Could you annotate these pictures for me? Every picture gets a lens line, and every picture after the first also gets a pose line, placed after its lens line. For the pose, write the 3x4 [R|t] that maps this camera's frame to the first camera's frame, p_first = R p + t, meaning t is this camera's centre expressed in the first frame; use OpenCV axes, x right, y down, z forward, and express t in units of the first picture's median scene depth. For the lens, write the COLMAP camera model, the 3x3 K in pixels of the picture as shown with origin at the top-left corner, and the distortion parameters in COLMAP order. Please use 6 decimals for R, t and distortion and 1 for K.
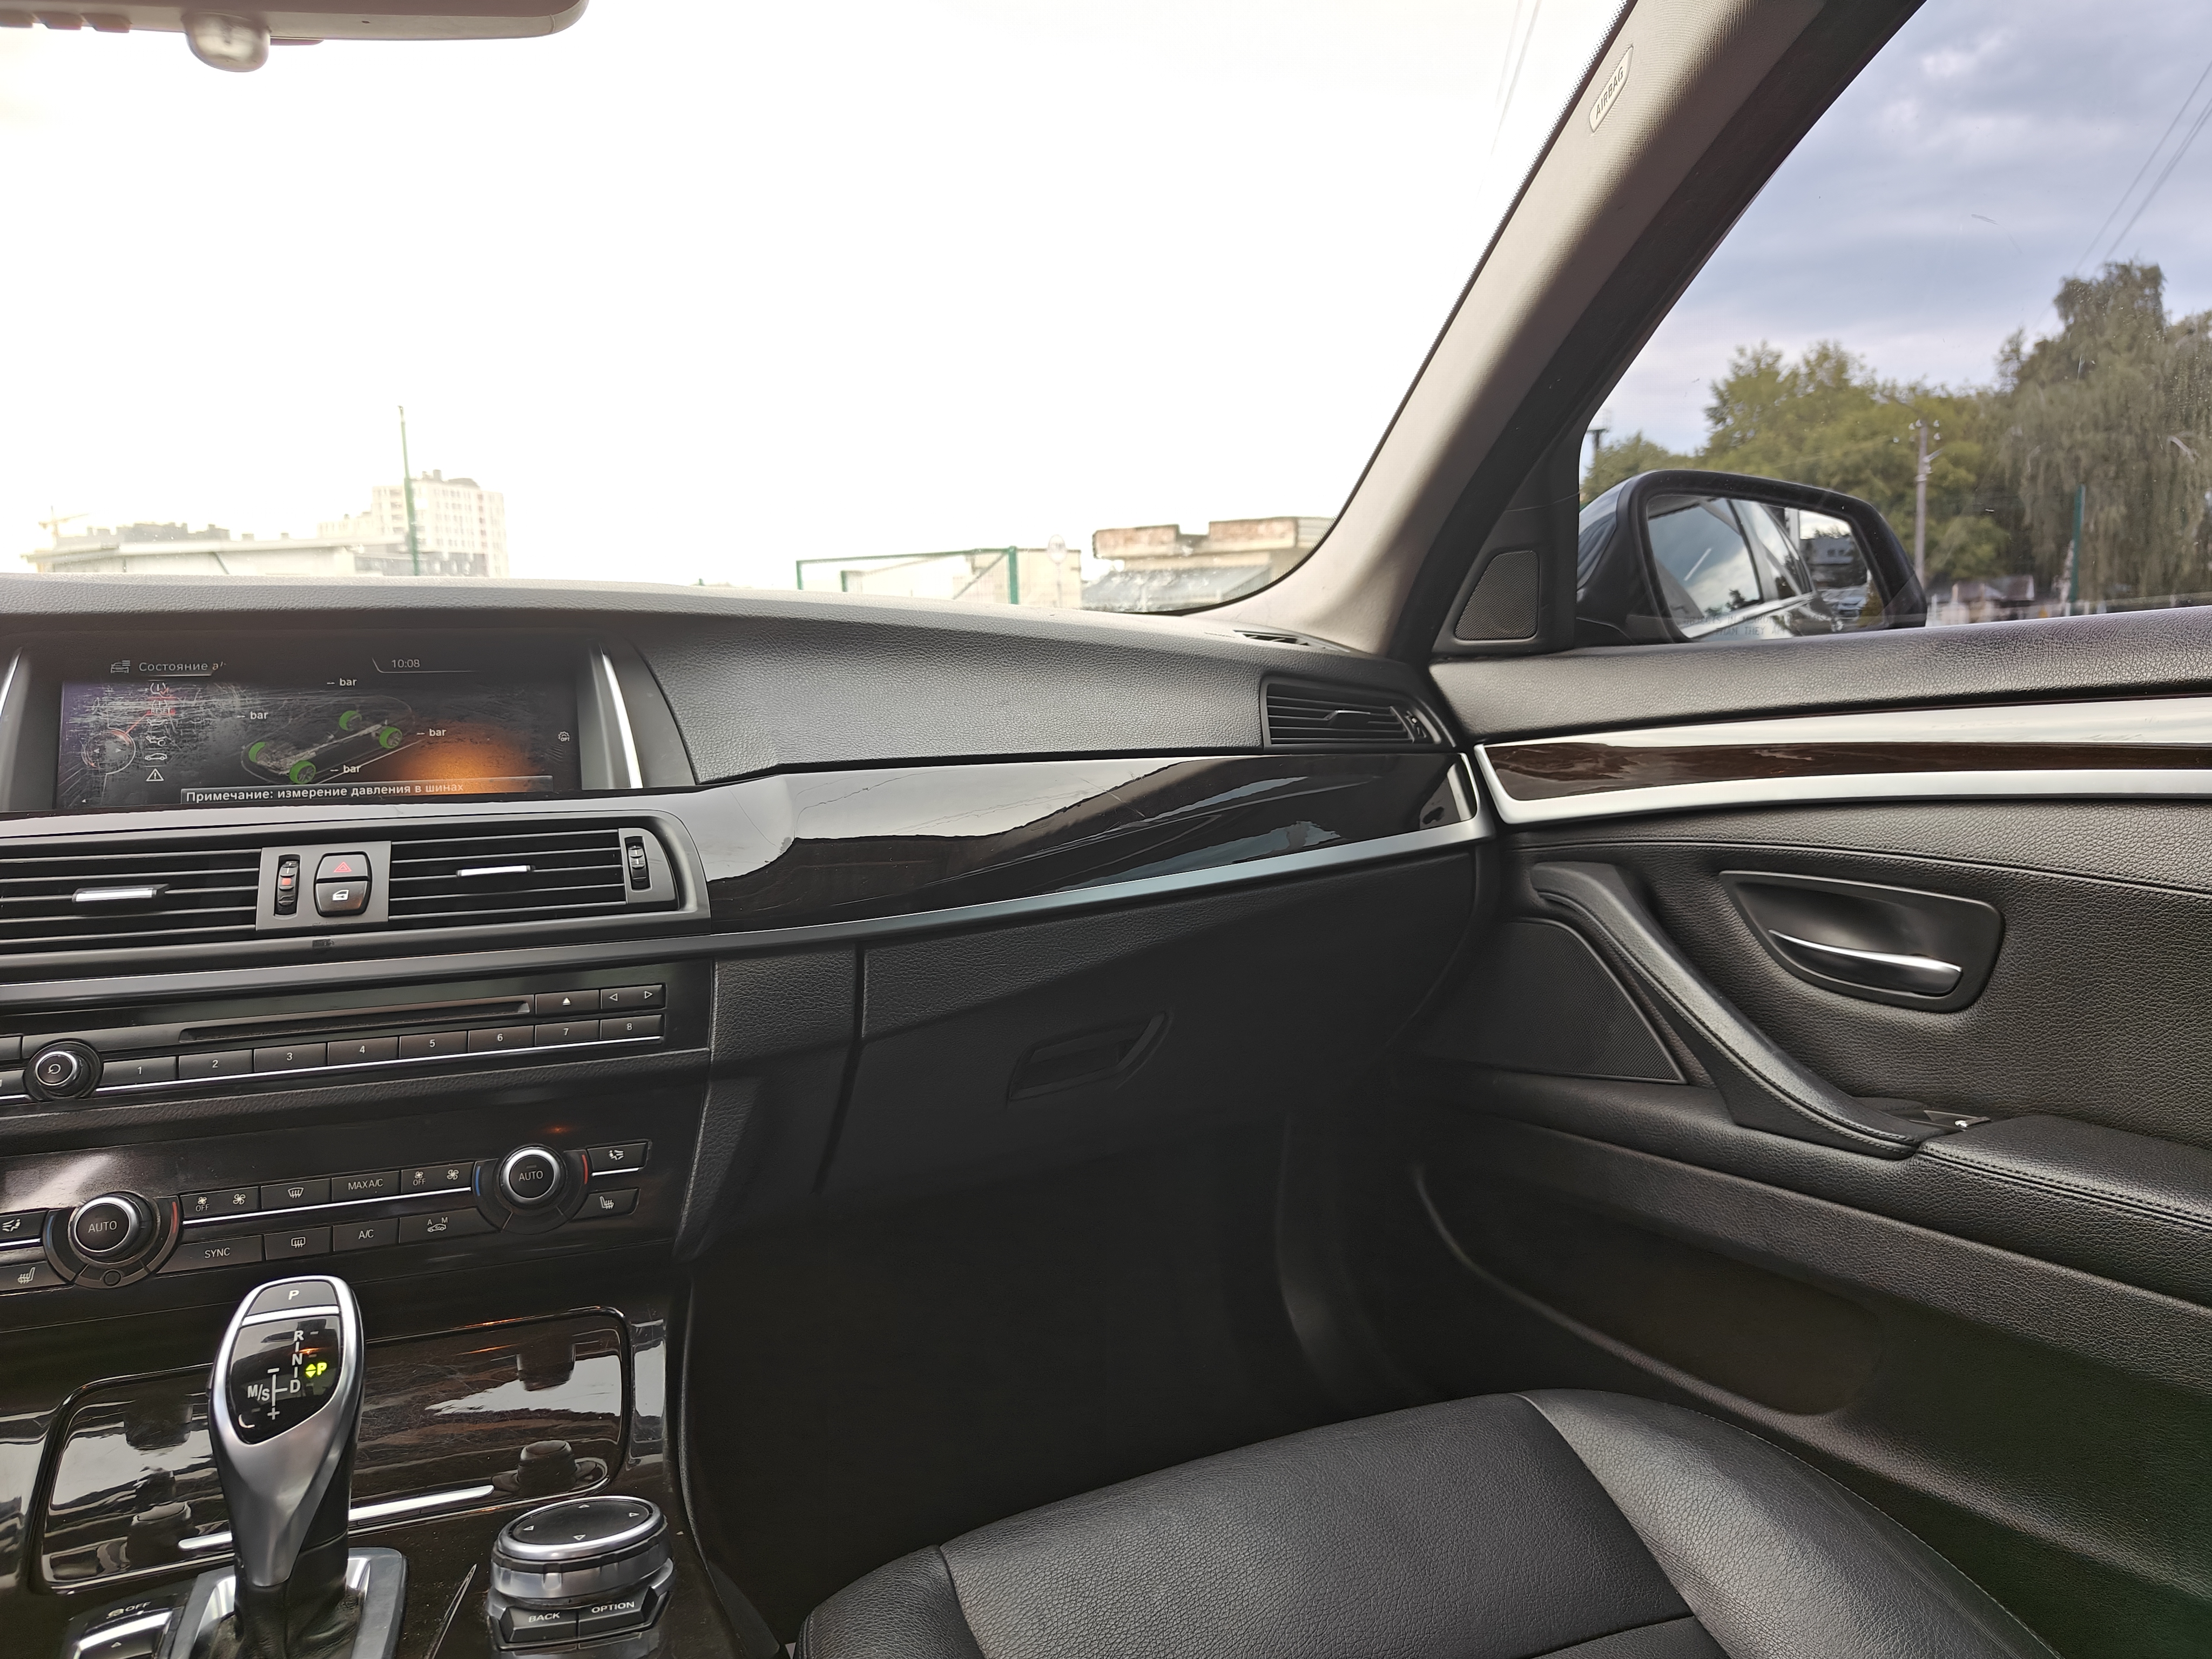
lens RADIAL K [[1561.1, 0, 1106.0], [0, 1561.1, 829.5], [0, 0, 1]] dist [0.005395, 0.000730]
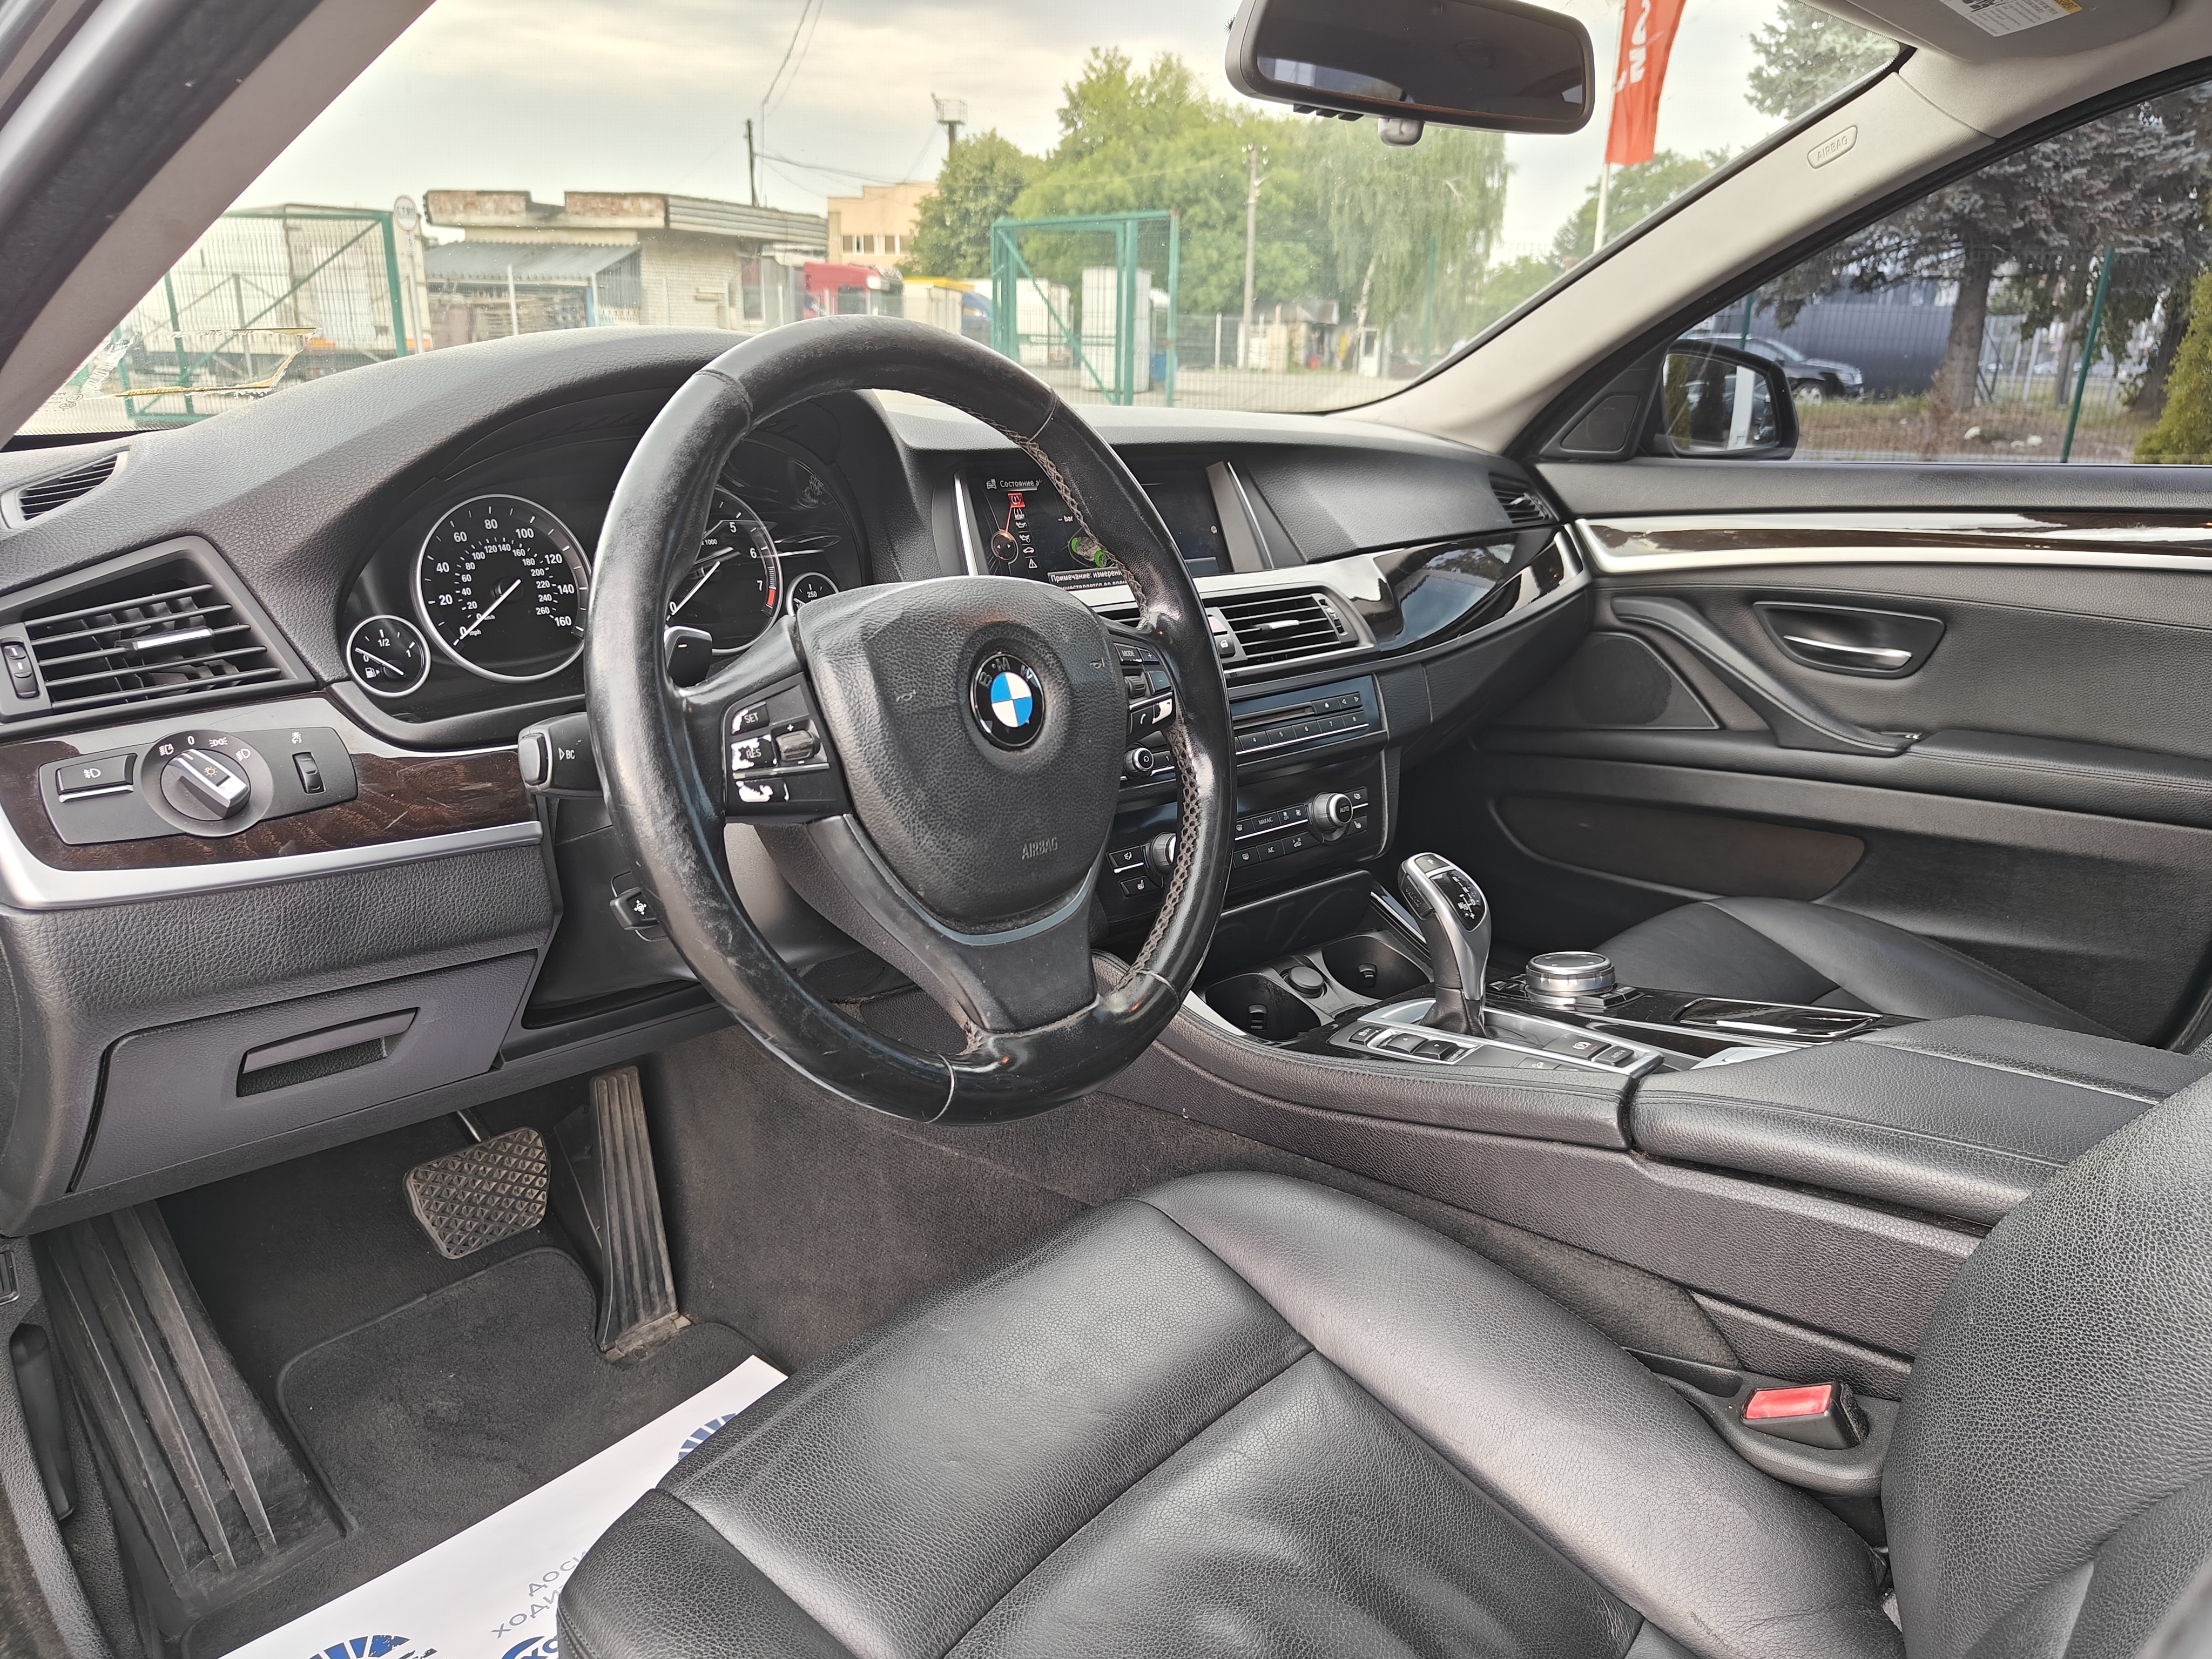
lens RADIAL K [[1551.4, 0, 1111.3], [0, 1551.4, 819.5], [0, 0, 1]] dist [-0.002533, 0.008818]
pose [[0.920311, -0.075851, 0.383764, -1.066746], [0.004795, 0.983135, 0.182819, -0.060653], [-0.391158, -0.166410, 0.905153, -0.339526]]
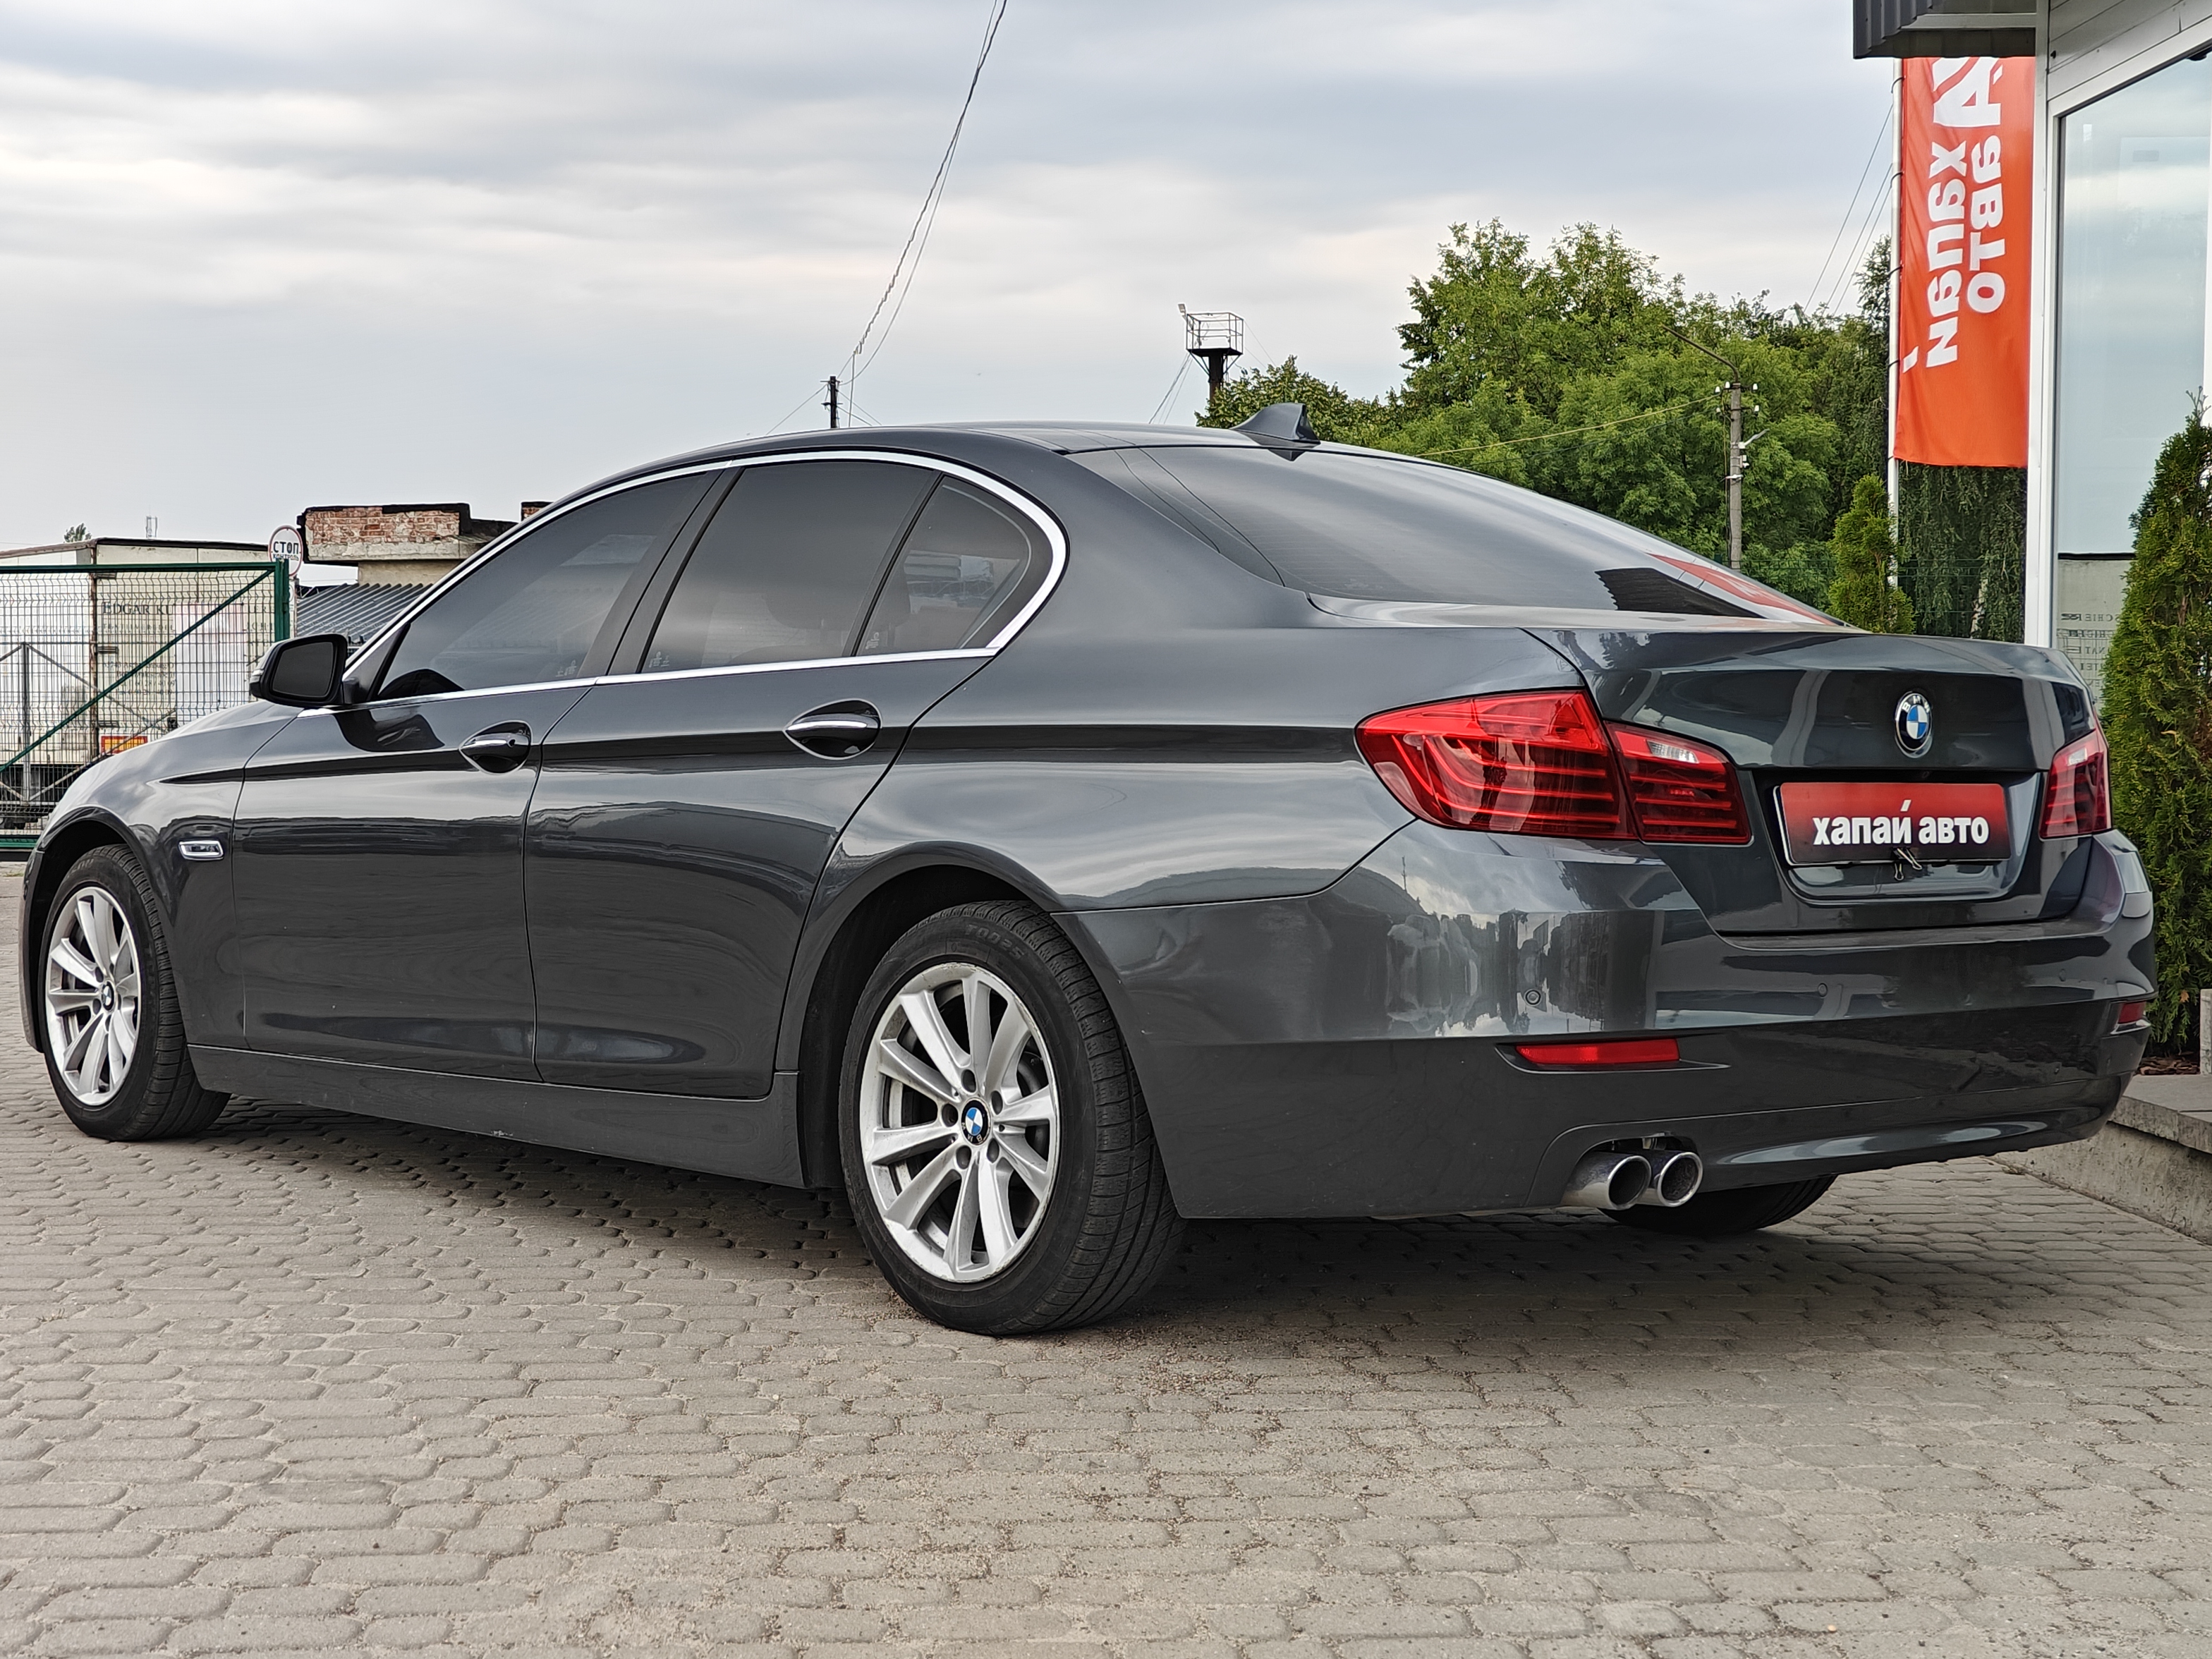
lens RADIAL K [[3204.2, 0, 1170.3], [0, 3204.2, 829.8], [0, 0, 1]] dist [0.026895, 0.041627]
pose [[0.959640, 0.013391, 0.280911, -1.976269], [0.011702, 0.996099, -0.087461, 1.067302], [-0.280986, 0.087219, 0.955740, -7.634113]]
